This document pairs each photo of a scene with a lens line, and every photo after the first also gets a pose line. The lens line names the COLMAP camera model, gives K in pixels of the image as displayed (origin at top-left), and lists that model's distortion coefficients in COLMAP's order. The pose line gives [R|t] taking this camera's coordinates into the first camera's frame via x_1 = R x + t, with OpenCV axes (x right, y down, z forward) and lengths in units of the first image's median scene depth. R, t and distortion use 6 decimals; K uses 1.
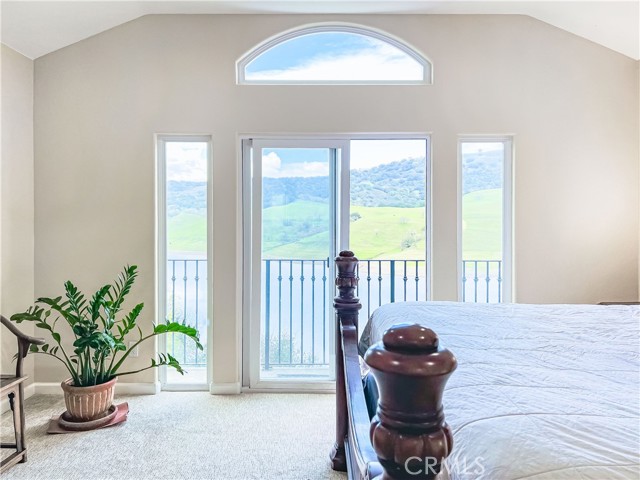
lens RADIAL K [[491.0, 0, 310.1], [0, 491.0, 215.3], [0, 0, 1]] dist [0.055048, -0.005380]
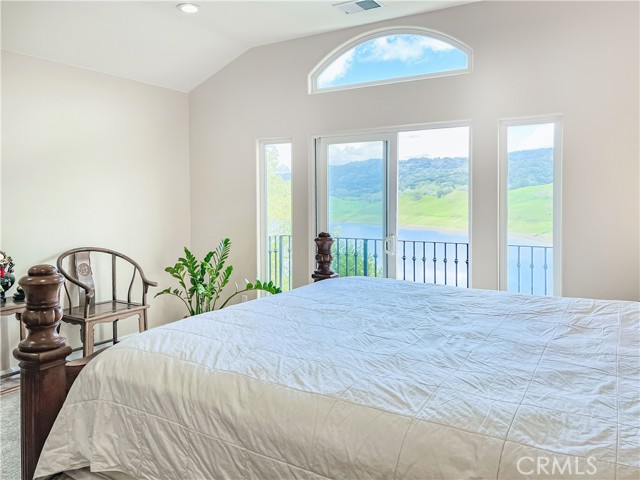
lens RADIAL K [[501.0, 0, 318.2], [0, 501.0, 205.5], [0, 0, 1]] dist [0.070338, 0.000536]
pose [[0.862301, 0.003099, -0.506386, 0.503087], [0.009864, 0.999689, 0.022915, -0.017647], [0.506299, -0.024755, 0.862002, -0.067088]]
